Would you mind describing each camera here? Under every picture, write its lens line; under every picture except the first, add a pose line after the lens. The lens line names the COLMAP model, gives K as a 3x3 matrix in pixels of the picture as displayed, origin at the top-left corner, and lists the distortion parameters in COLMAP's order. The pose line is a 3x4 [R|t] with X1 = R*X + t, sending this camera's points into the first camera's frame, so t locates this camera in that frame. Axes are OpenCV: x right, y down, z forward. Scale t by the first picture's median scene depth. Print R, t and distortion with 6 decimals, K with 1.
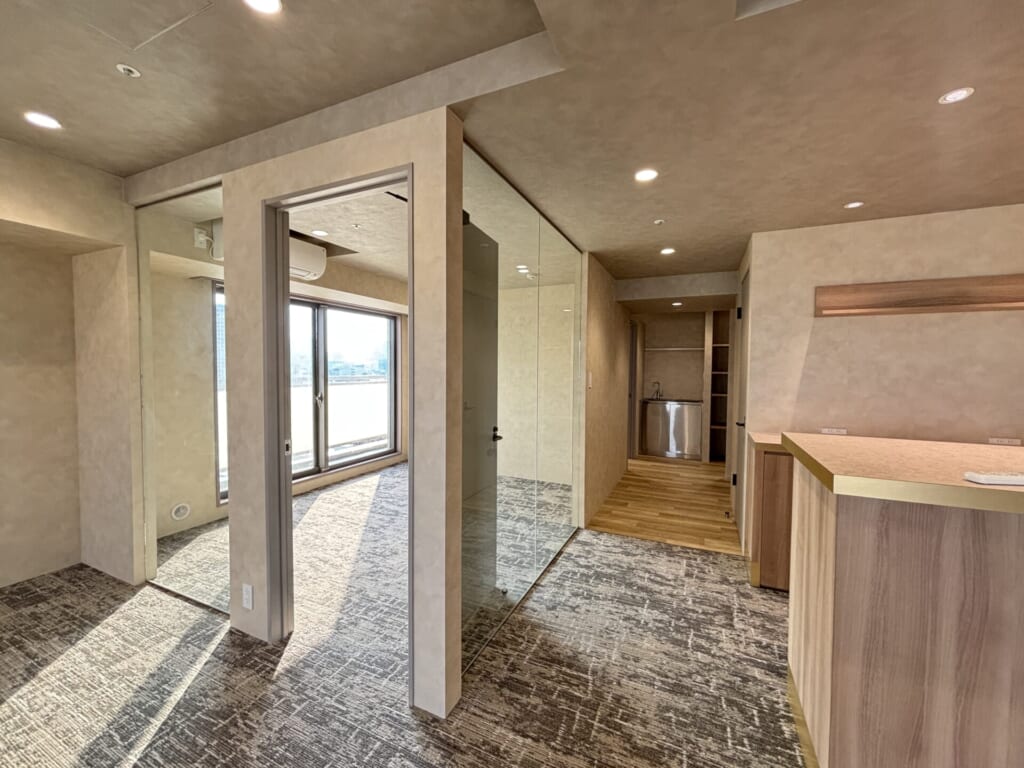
lens RADIAL K [[412.7, 0, 511.9], [0, 412.7, 384.1], [0, 0, 1]] dist [-0.001254, 0.000811]
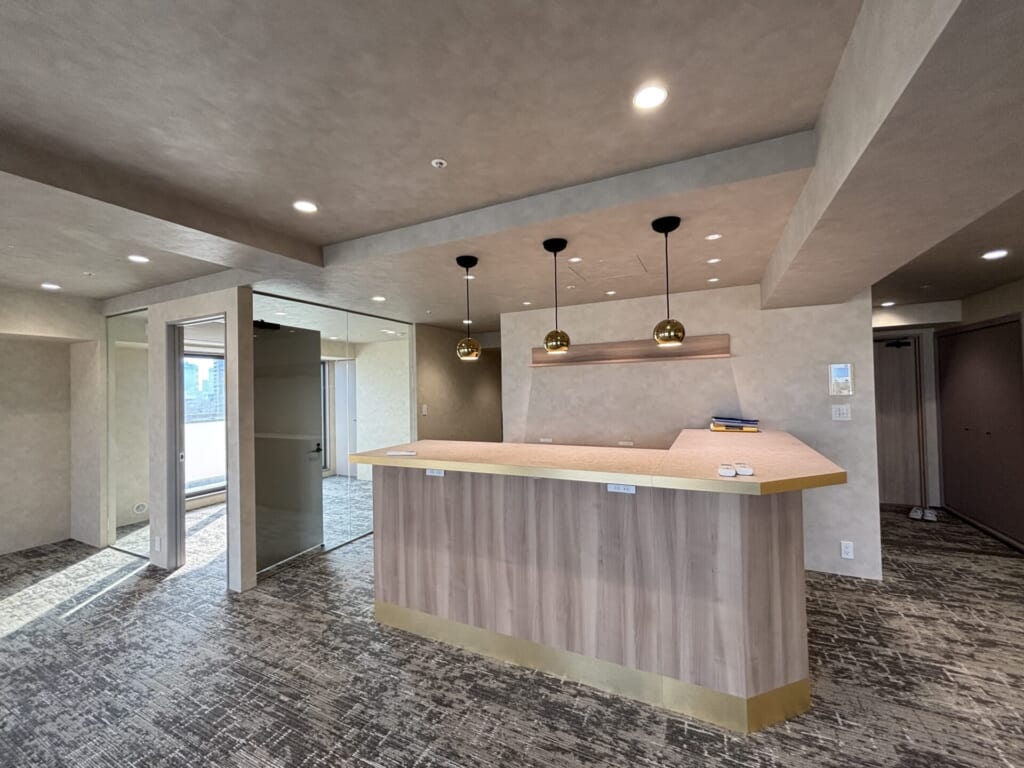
lens RADIAL K [[412.7, 0, 511.8], [0, 412.7, 384.7], [0, 0, 1]] dist [-0.001254, 0.000811]
pose [[0.999289, -0.030231, -0.022524, 0.767517], [0.028986, 0.998138, -0.053674, -0.017145], [0.024105, 0.052983, 0.998304, -0.621907]]
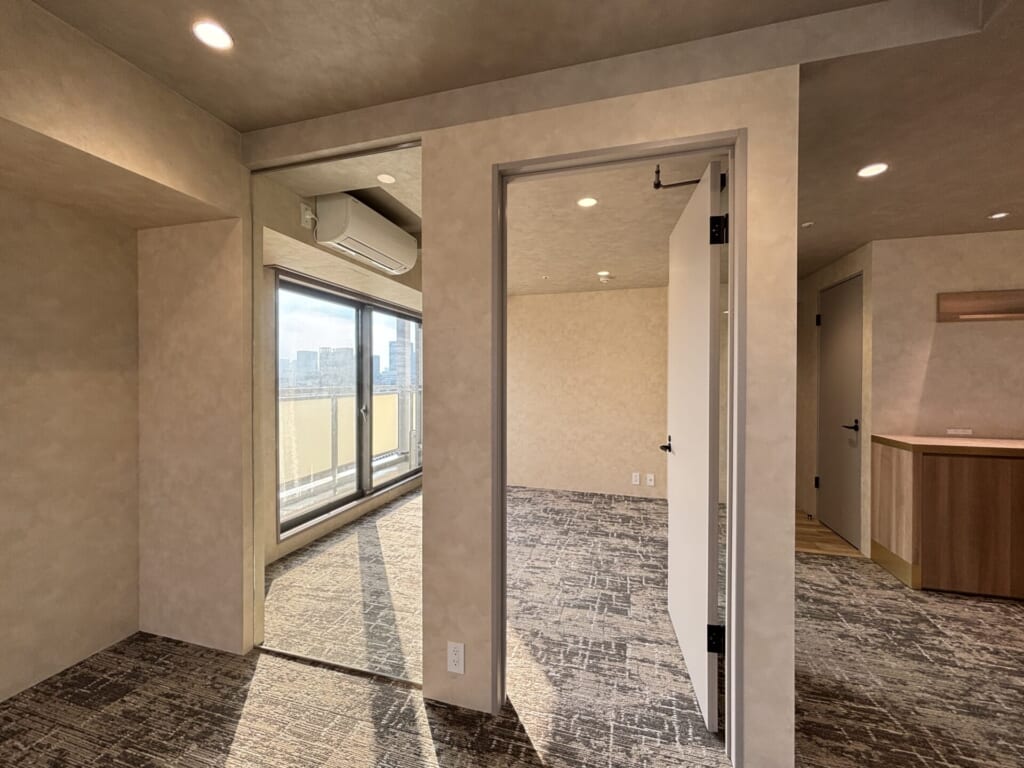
lens RADIAL K [[412.7, 0, 512.3], [0, 412.7, 384.1], [0, 0, 1]] dist [-0.001254, 0.000811]
pose [[0.988322, -0.008177, 0.152157, -0.545139], [0.012466, 0.999551, -0.027250, 0.009485], [-0.151866, 0.028829, 0.987981, 0.153099]]
